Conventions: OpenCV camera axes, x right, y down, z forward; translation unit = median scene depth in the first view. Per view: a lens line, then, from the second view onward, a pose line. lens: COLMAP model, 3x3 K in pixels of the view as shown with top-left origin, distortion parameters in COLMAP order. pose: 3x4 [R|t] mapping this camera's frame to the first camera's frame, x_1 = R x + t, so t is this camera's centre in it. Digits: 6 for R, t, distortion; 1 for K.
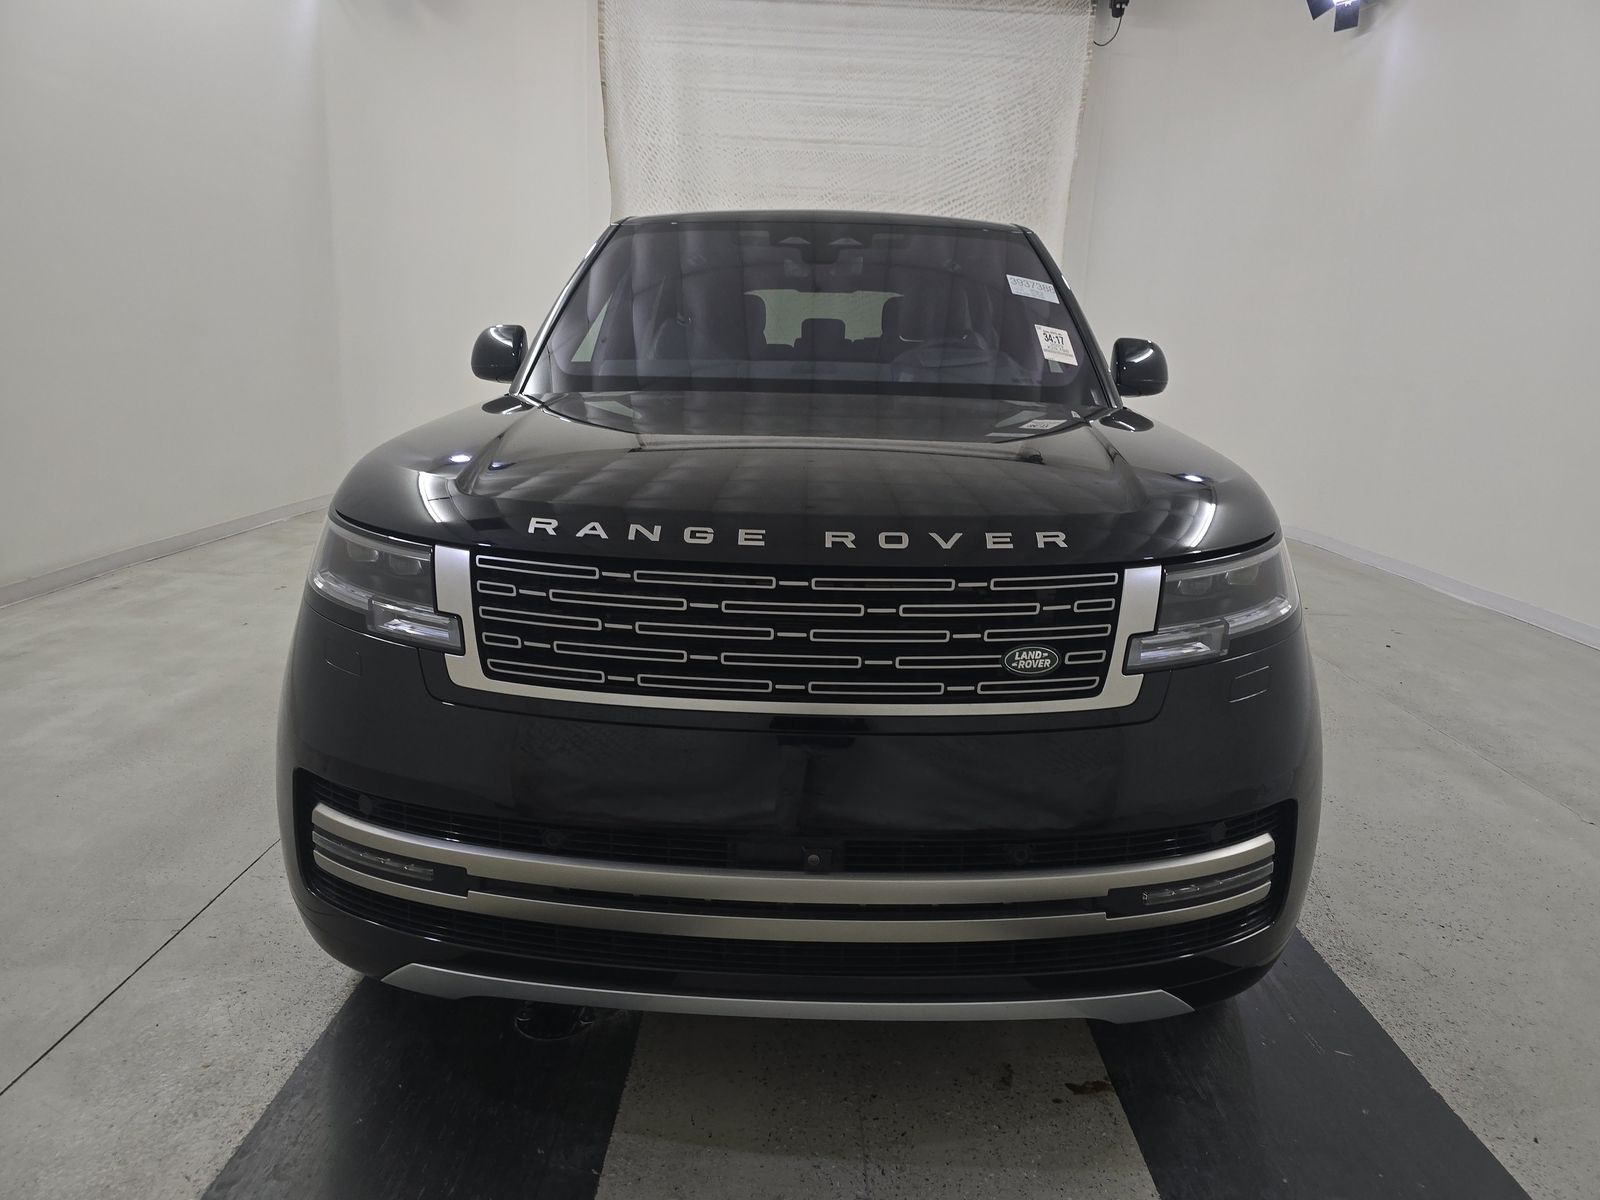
lens RADIAL K [[1070.1, 0, 807.5], [0, 1070.1, 601.0], [0, 0, 1]] dist [0.022654, -0.027411]
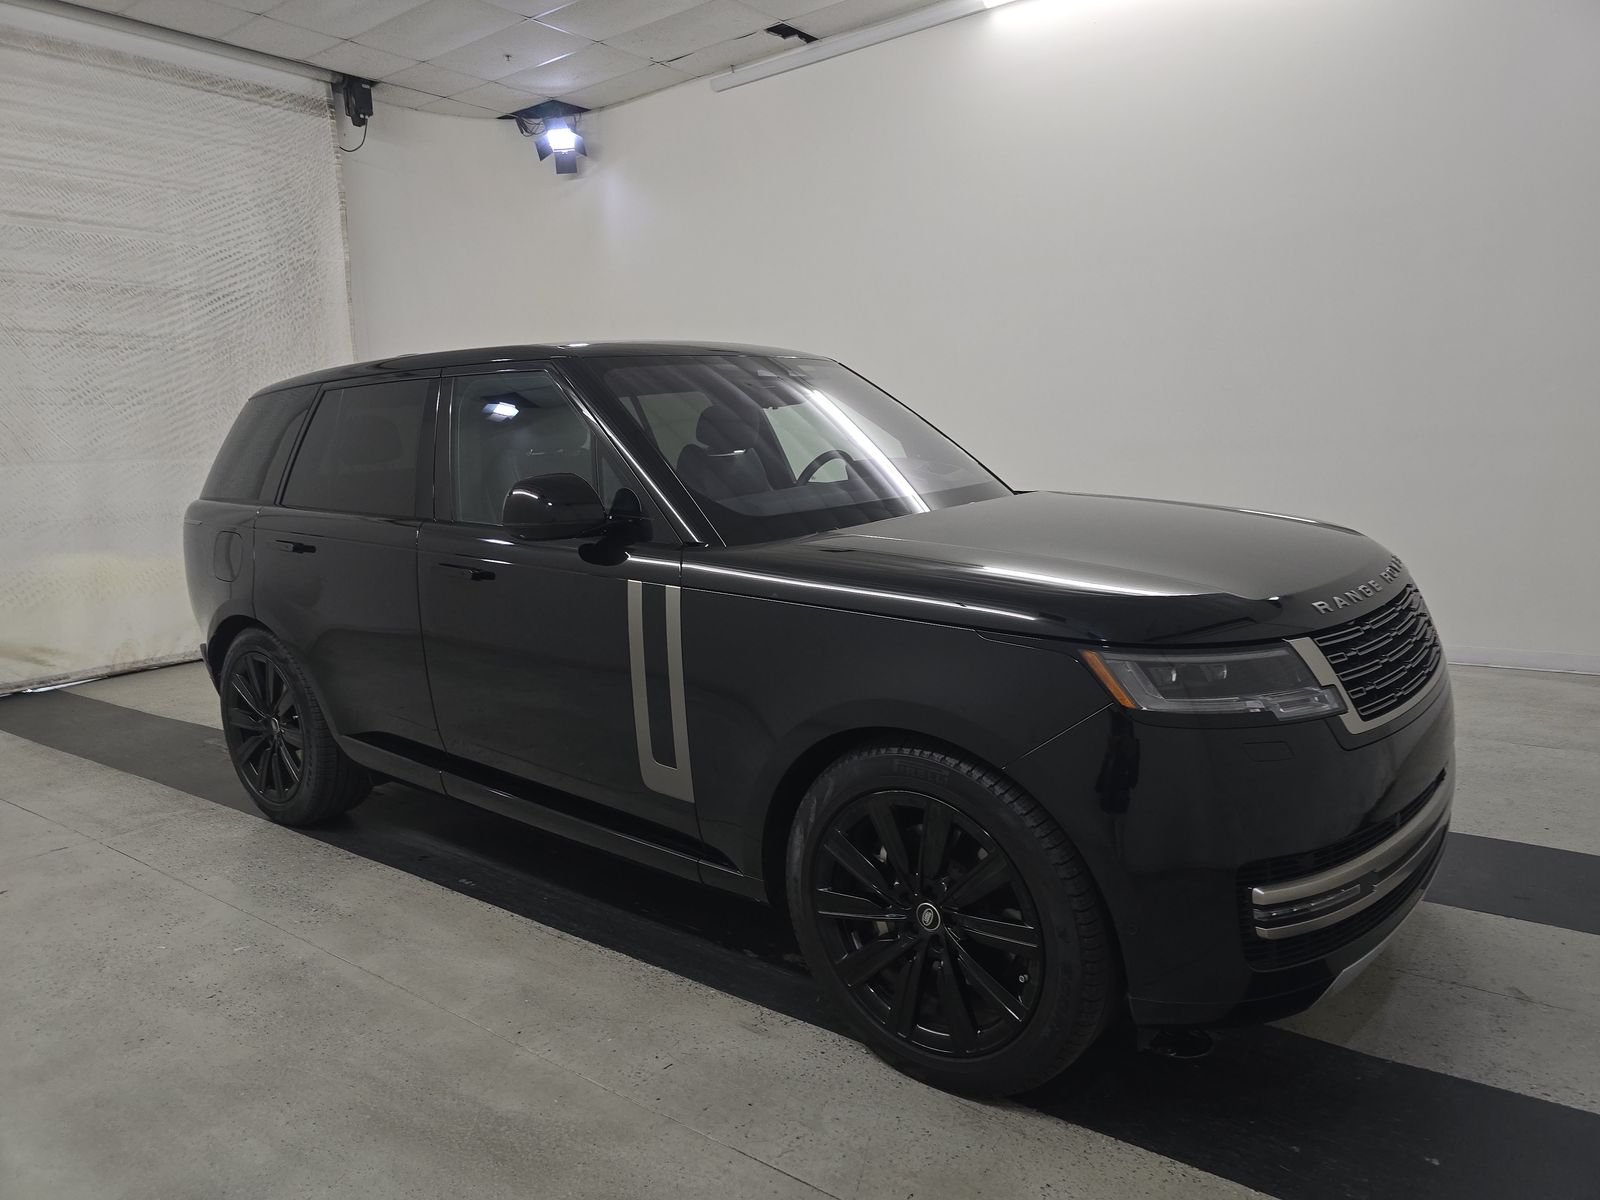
lens RADIAL K [[1070.1, 0, 799.1], [0, 1070.1, 599.2], [0, 0, 1]] dist [0.022654, -0.027411]
pose [[0.597923, -0.175610, 0.782080, -0.323708], [0.233862, 0.971473, 0.039342, -0.054799], [-0.766679, 0.159376, 0.621935, 0.125553]]
